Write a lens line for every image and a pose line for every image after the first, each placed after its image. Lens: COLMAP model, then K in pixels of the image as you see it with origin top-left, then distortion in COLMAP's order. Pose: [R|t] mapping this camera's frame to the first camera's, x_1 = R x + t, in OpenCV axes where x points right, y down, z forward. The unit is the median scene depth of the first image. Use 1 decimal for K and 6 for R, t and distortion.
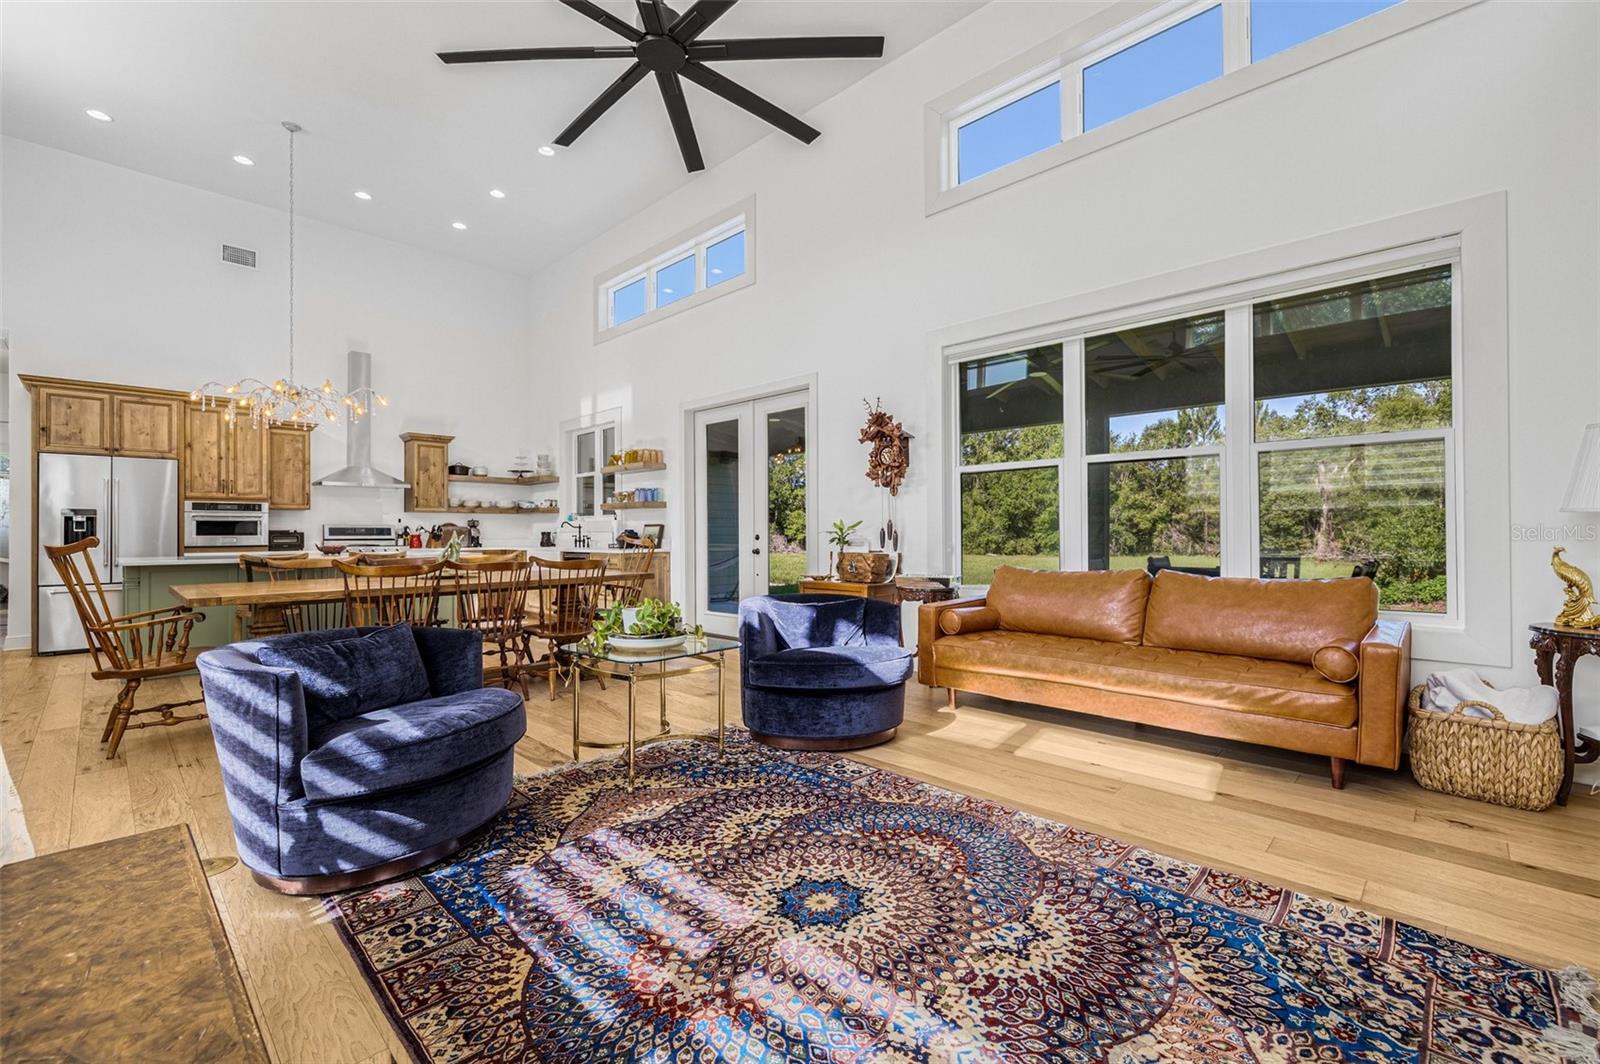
lens RADIAL K [[677.9, 0, 805.1], [0, 677.9, 527.2], [0, 0, 1]] dist [-0.000136, -0.000695]
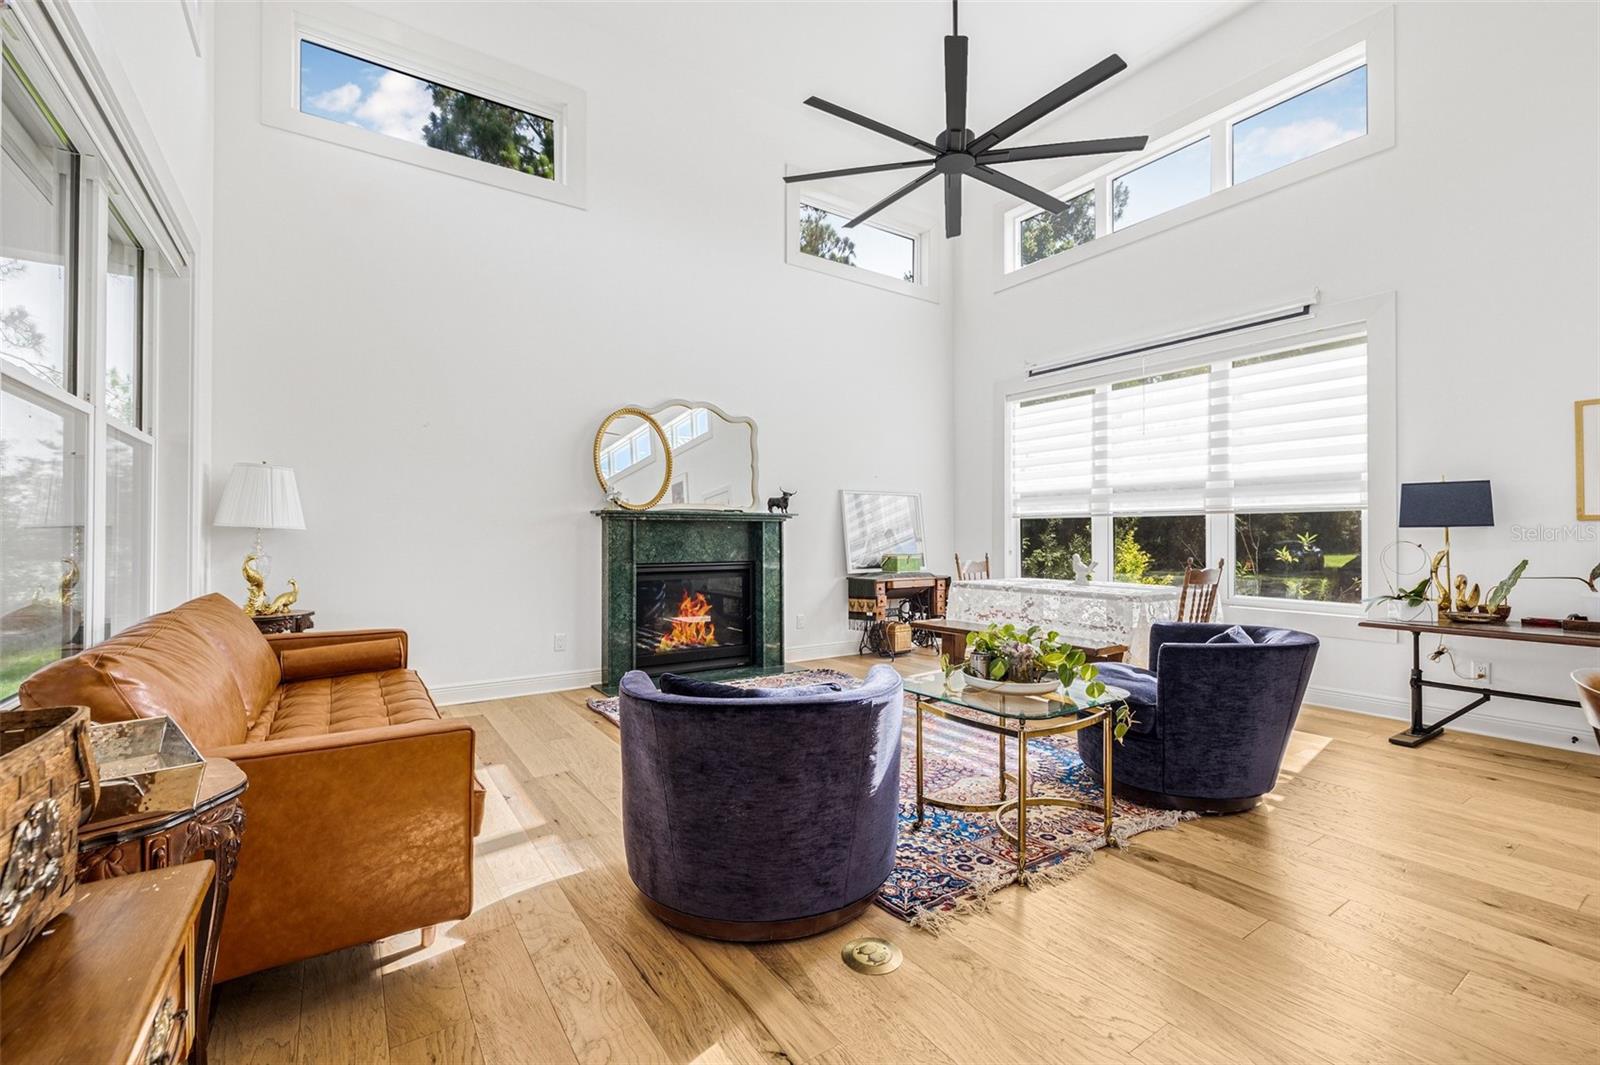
lens RADIAL K [[677.9, 0, 785.8], [0, 677.9, 531.9], [0, 0, 1]] dist [-0.000136, -0.000695]
pose [[-0.975283, 0.006169, 0.220874, -0.067794], [0.002515, 0.999855, -0.016816, 0.003651], [-0.220946, -0.015845, -0.975157, 0.831467]]
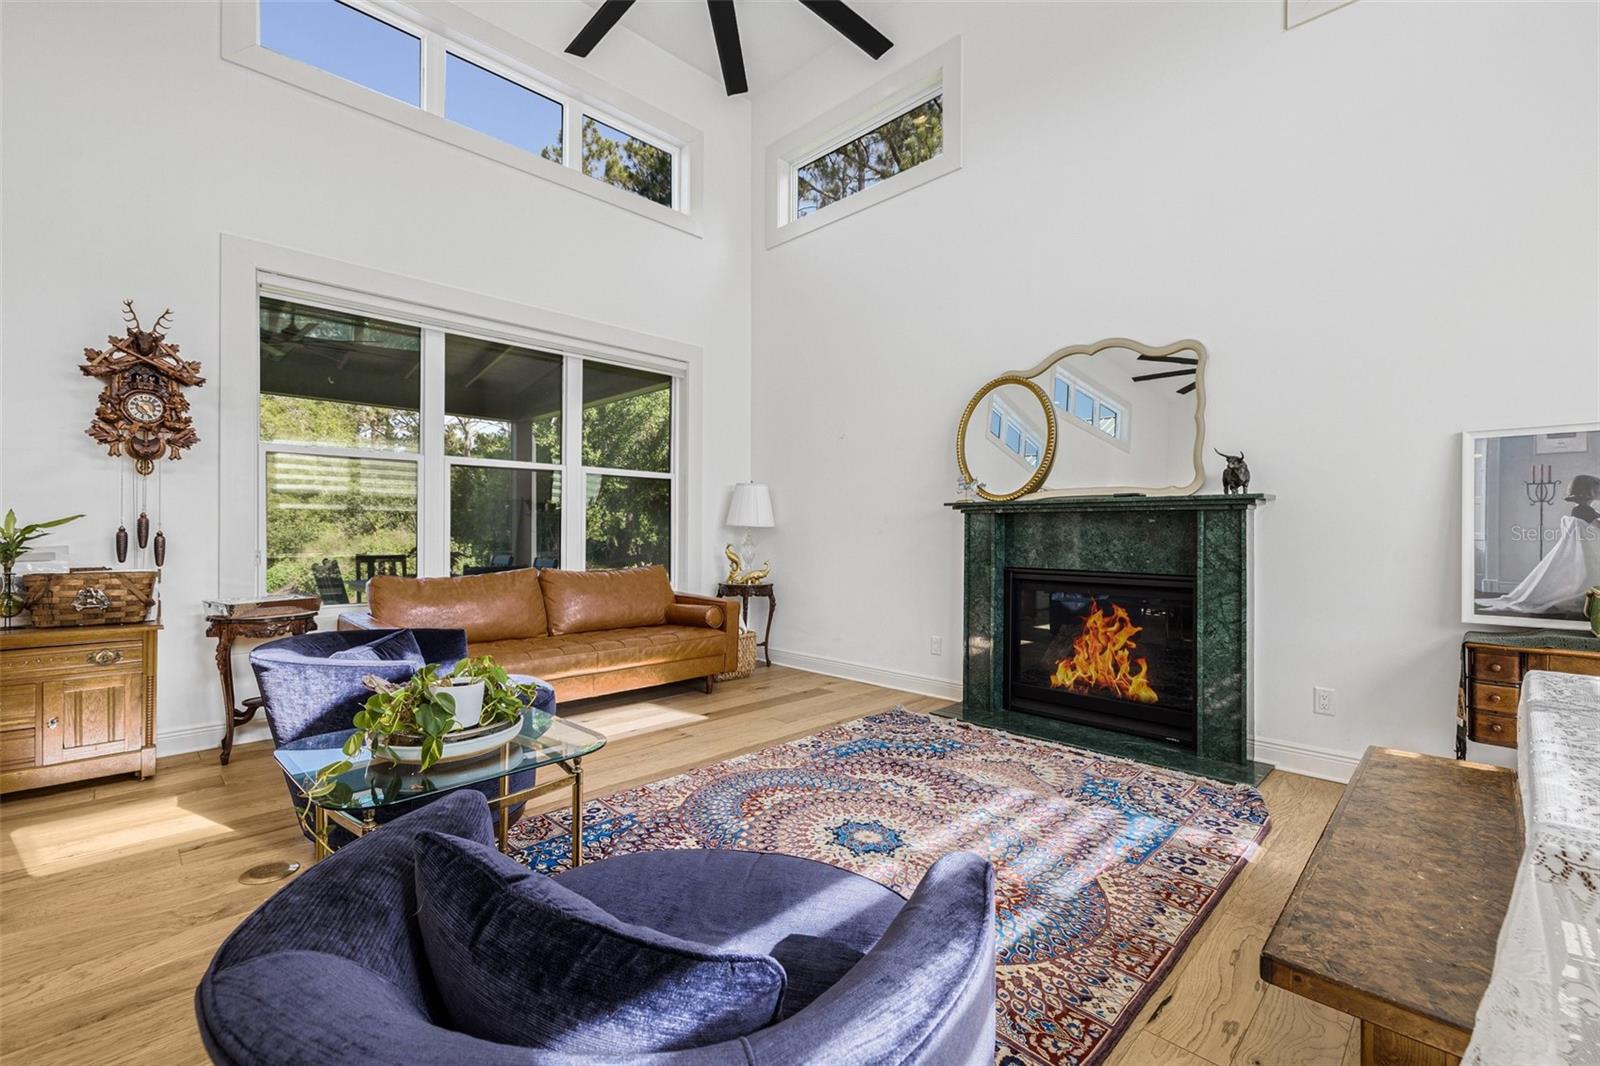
lens RADIAL K [[677.9, 0, 793.0], [0, 677.9, 533.1], [0, 0, 1]] dist [-0.000136, -0.000695]
pose [[0.028449, 0.000417, 0.999595, -0.353003], [-0.013564, 0.999908, -0.000031, -0.001990], [-0.999503, -0.013558, 0.028452, 0.317637]]
